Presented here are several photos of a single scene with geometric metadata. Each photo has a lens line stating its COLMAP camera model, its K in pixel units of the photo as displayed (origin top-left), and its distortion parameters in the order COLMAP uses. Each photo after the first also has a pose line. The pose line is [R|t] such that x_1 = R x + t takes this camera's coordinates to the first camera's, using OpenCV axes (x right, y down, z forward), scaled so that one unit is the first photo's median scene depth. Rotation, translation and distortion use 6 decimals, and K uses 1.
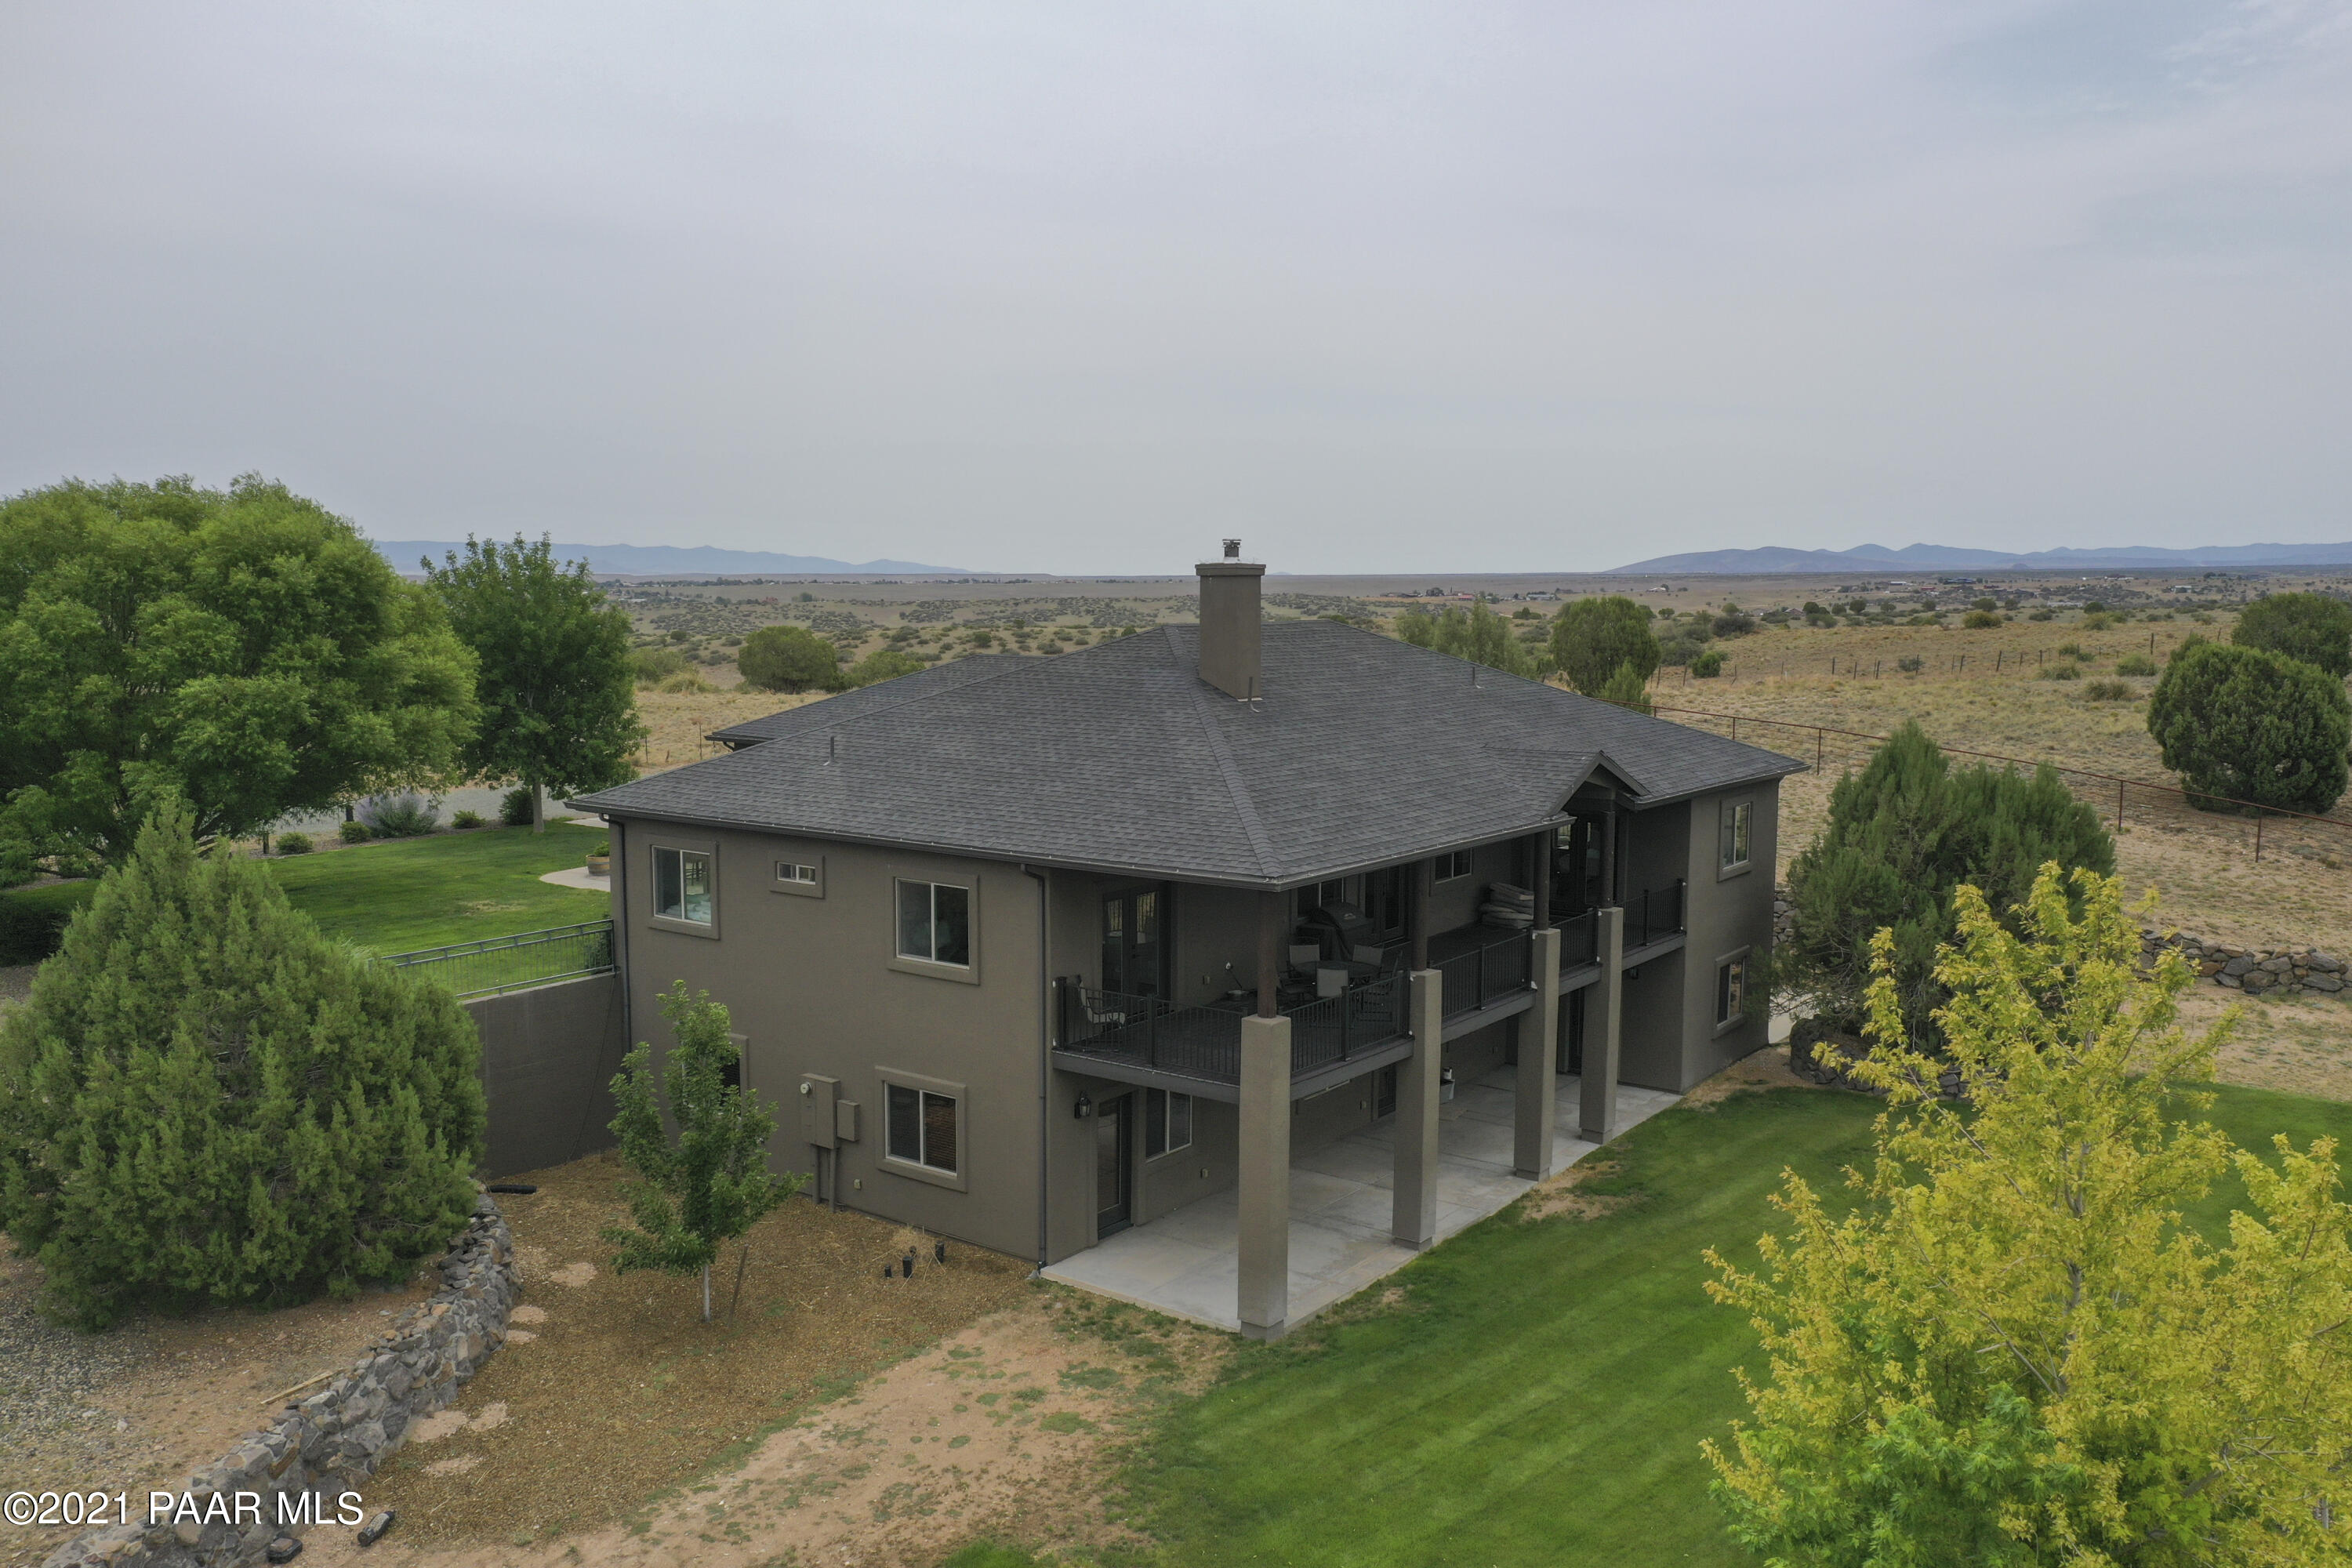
lens RADIAL K [[1854.3, 0, 1173.0], [0, 1854.3, 771.3], [0, 0, 1]] dist [0.009894, -0.006590]
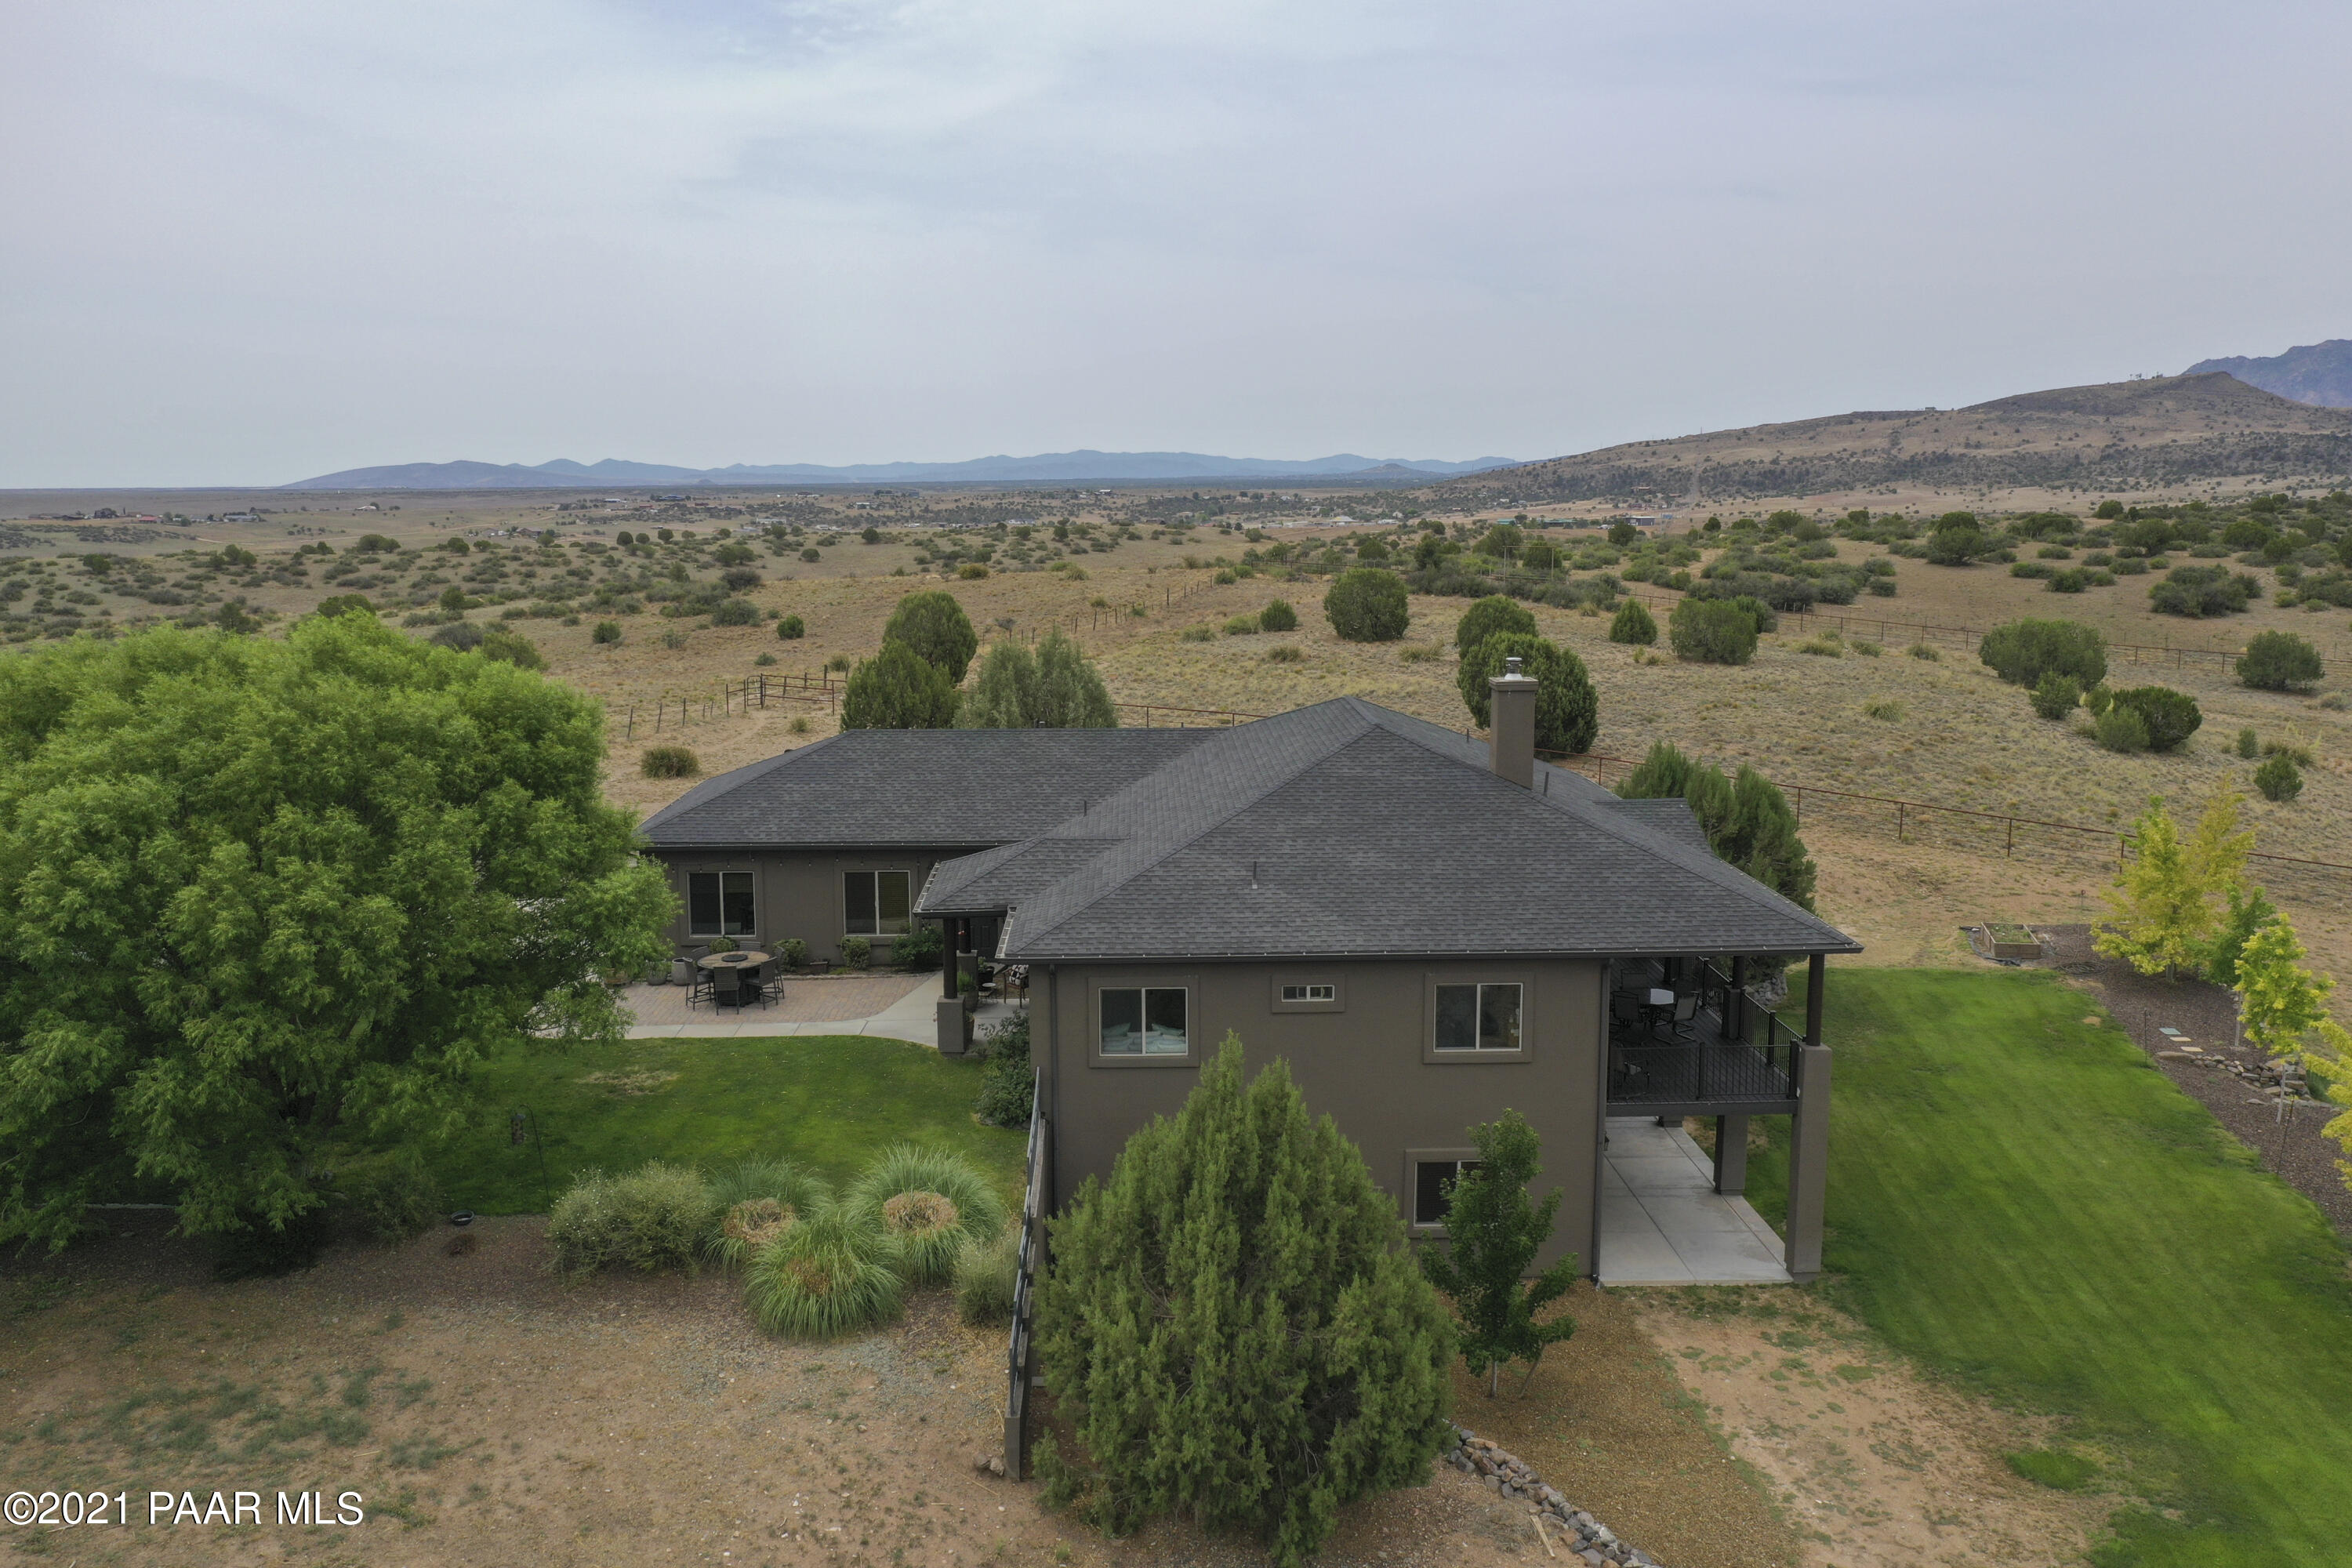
lens RADIAL K [[1854.3, 0, 1174.7], [0, 1854.3, 767.6], [0, 0, 1]] dist [0.009894, -0.006590]
pose [[0.783524, -0.093173, 0.614336, -0.966105], [0.066600, 0.995591, 0.066054, -0.161425], [-0.617782, -0.010840, 0.786275, 0.200748]]
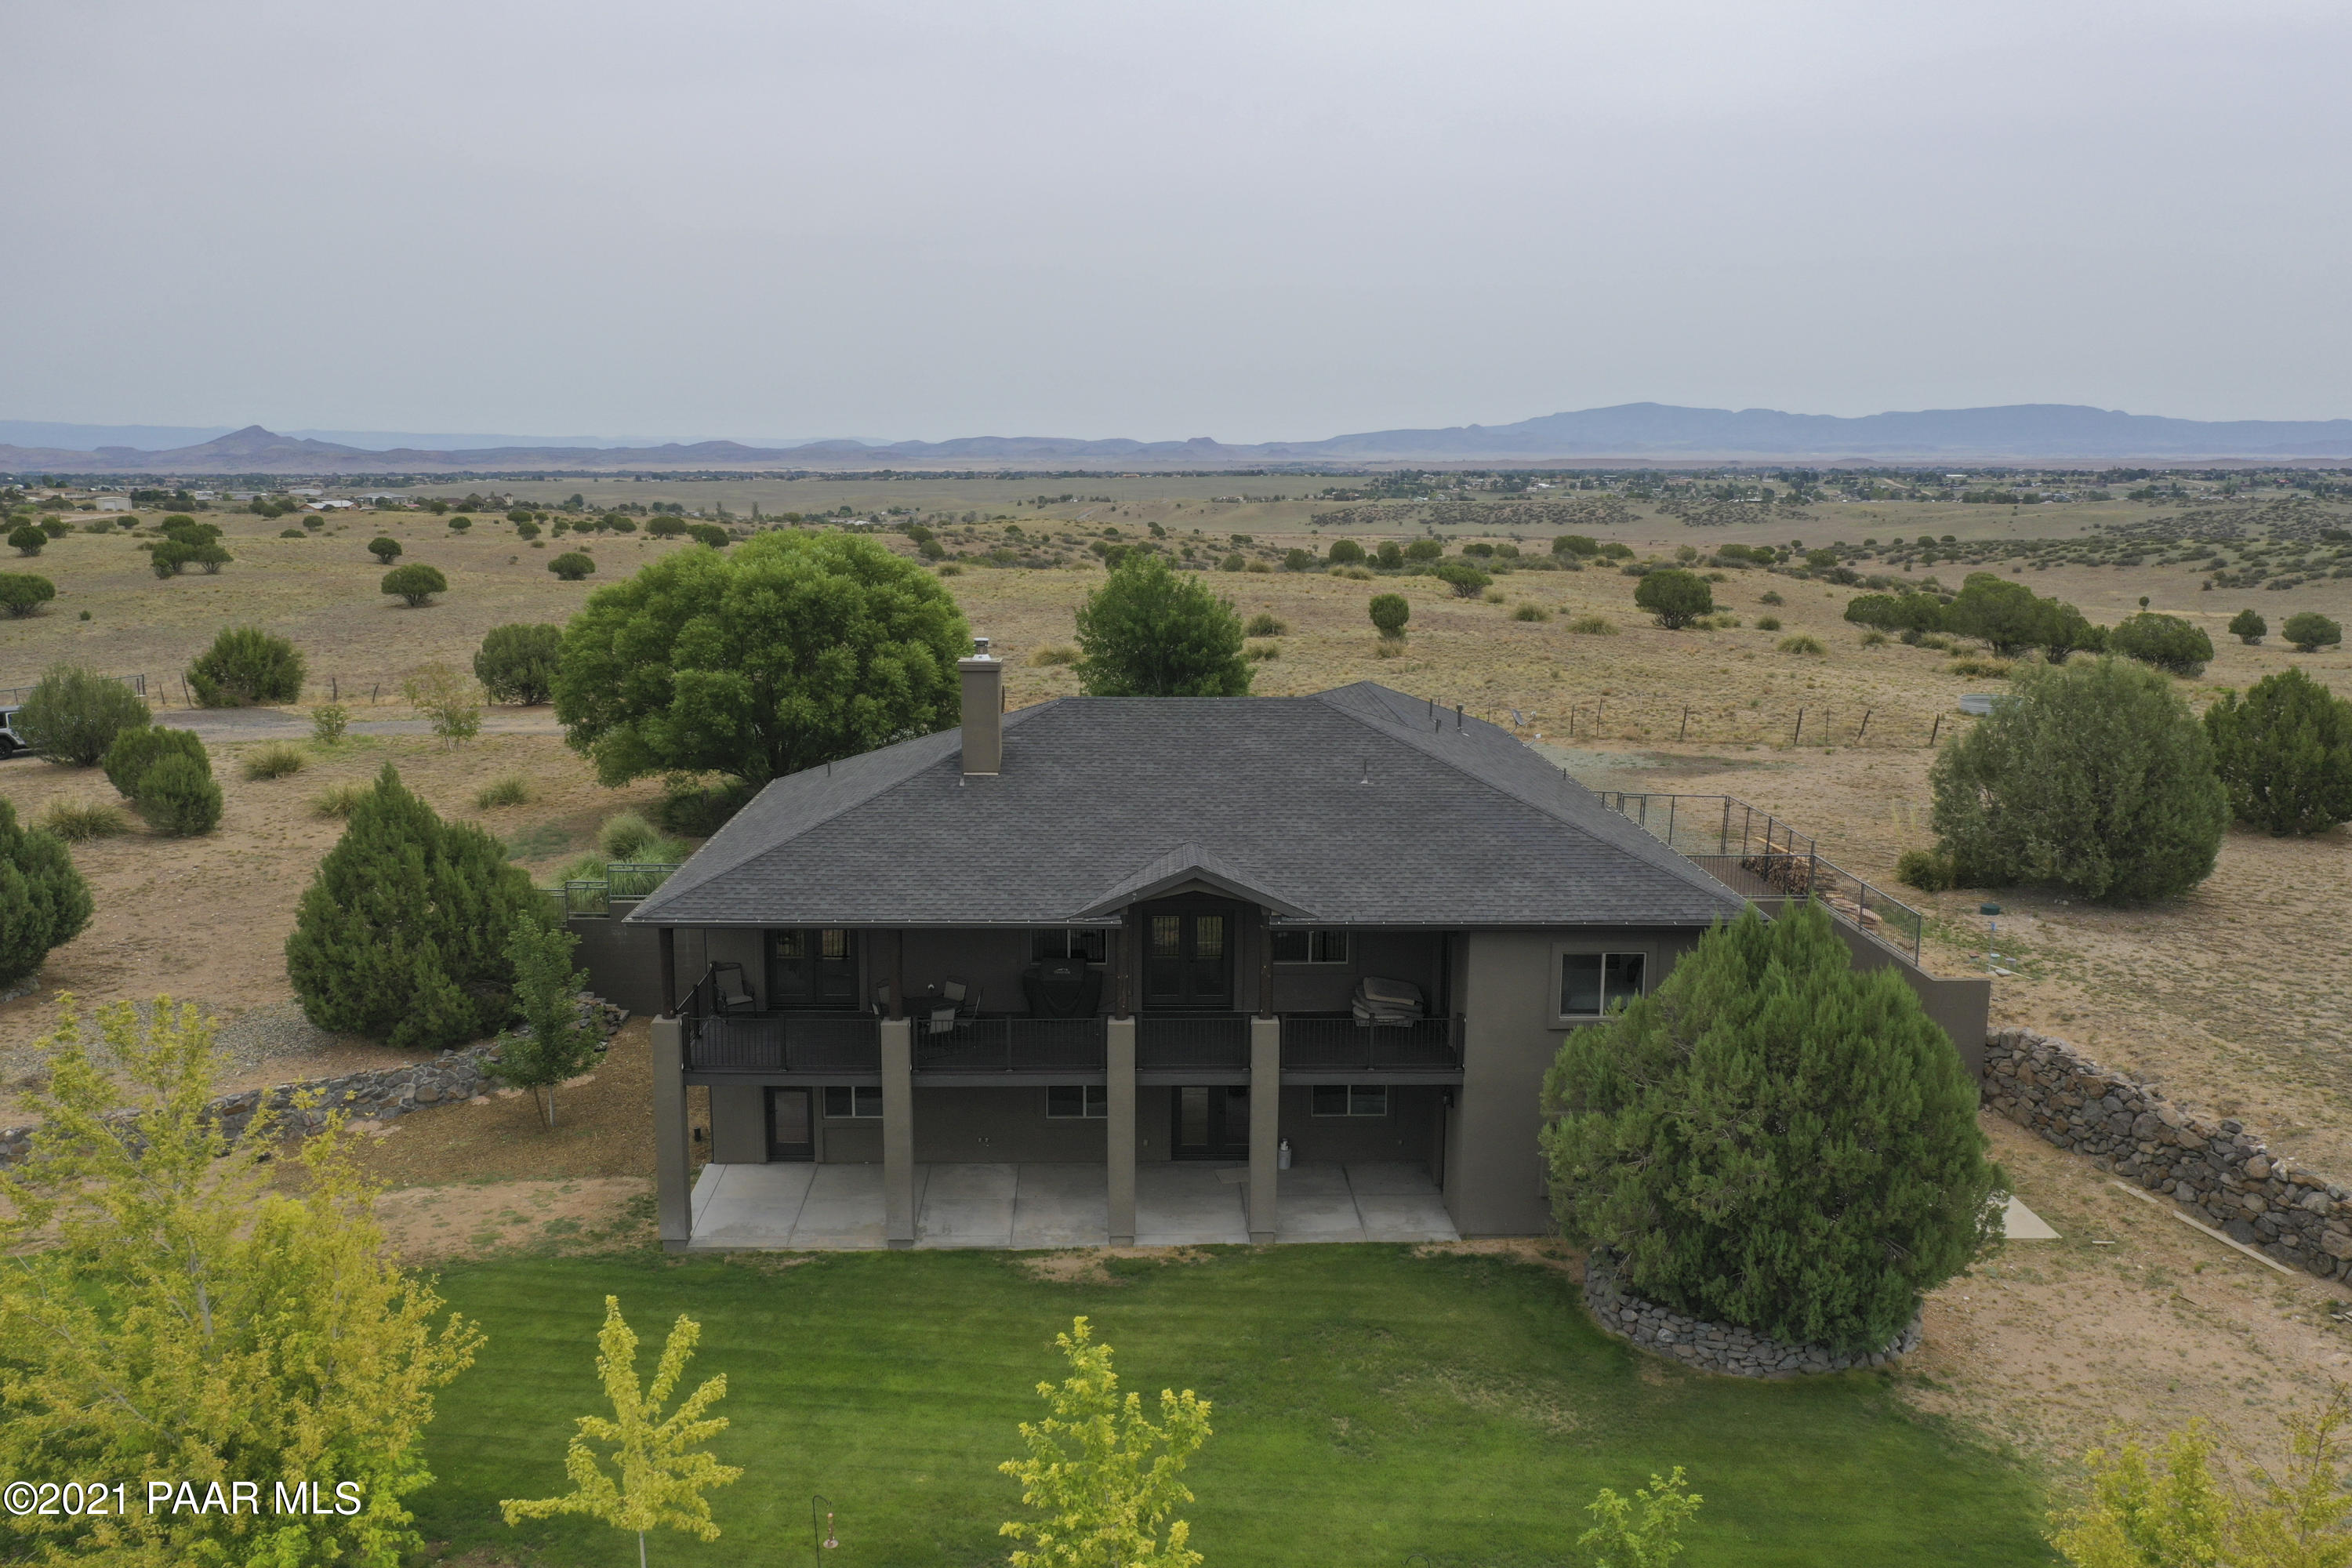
lens RADIAL K [[1854.3, 0, 1169.7], [0, 1854.3, 782.4], [0, 0, 1]] dist [0.009894, -0.006590]
pose [[0.623150, 0.134742, -0.770408, 1.125273], [-0.082668, 0.990877, 0.106434, -0.183778], [0.777721, -0.002636, 0.628604, 0.375415]]
